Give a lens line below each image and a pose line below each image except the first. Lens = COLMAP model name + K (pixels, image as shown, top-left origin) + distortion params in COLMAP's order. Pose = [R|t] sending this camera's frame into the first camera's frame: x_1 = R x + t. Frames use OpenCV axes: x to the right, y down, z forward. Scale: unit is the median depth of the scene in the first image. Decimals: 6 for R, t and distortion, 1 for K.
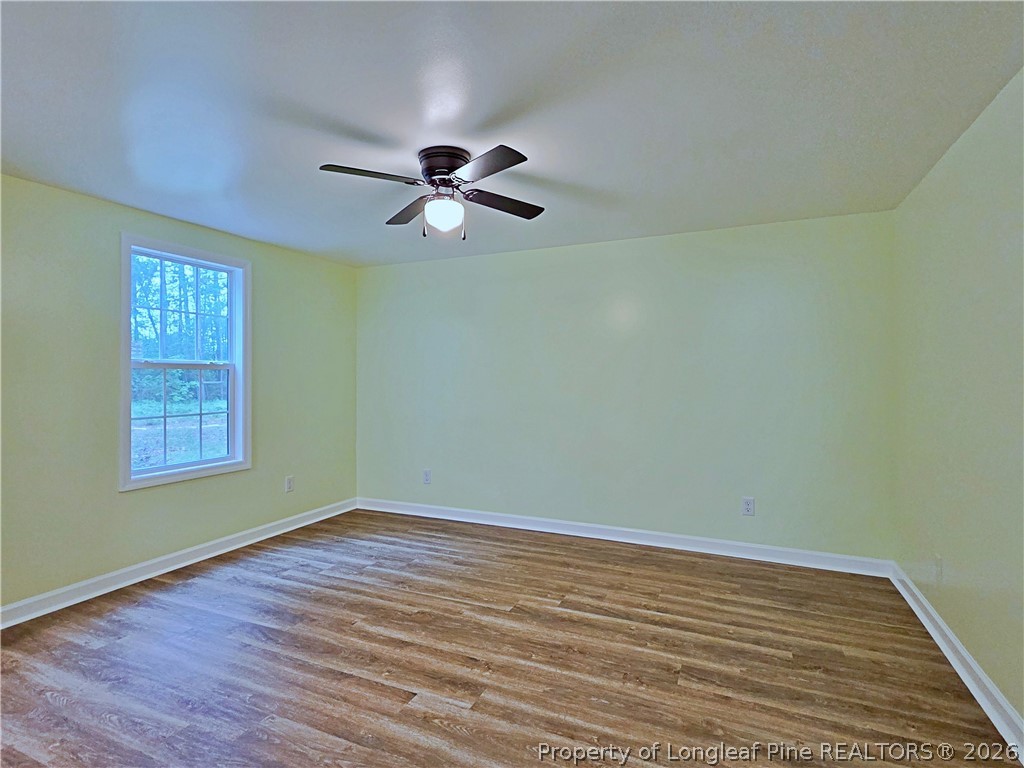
lens RADIAL K [[524.9, 0, 508.6], [0, 524.9, 384.3], [0, 0, 1]] dist [0.003883, -0.003488]
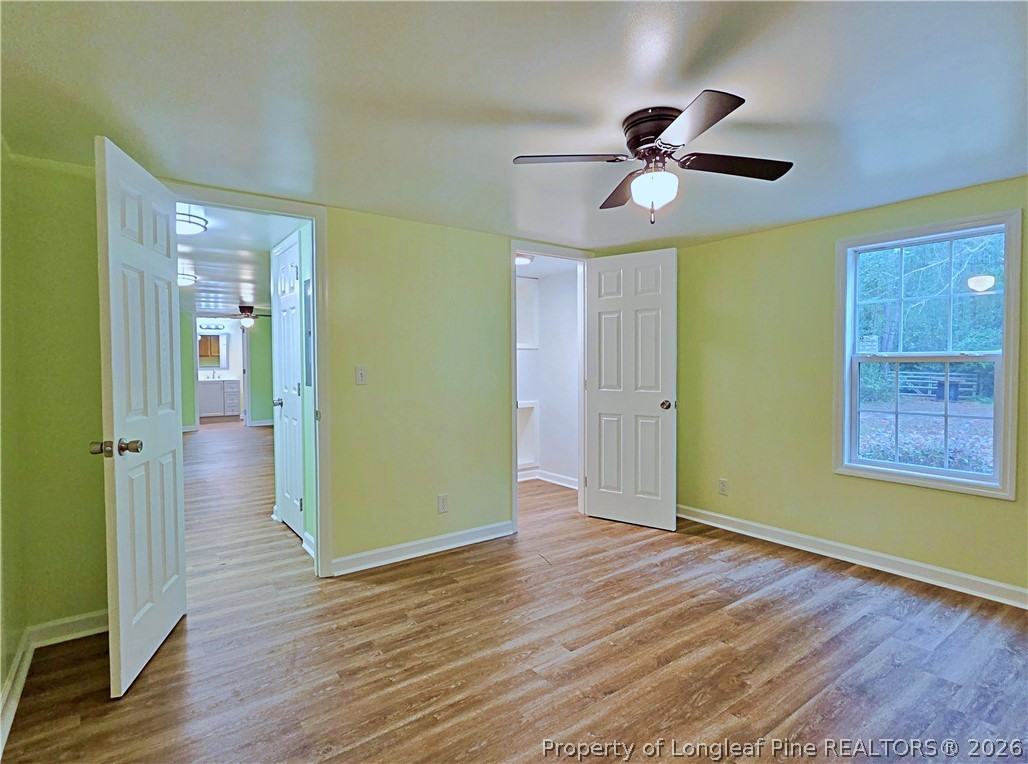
lens RADIAL K [[527.0, 0, 505.8], [0, 527.0, 381.3], [0, 0, 1]] dist [0.003883, -0.003488]
pose [[-0.490554, 0.036003, -0.870667, 0.652626], [-0.005882, 0.998987, 0.044623, -0.041717], [0.871391, 0.027011, -0.489845, 1.050656]]
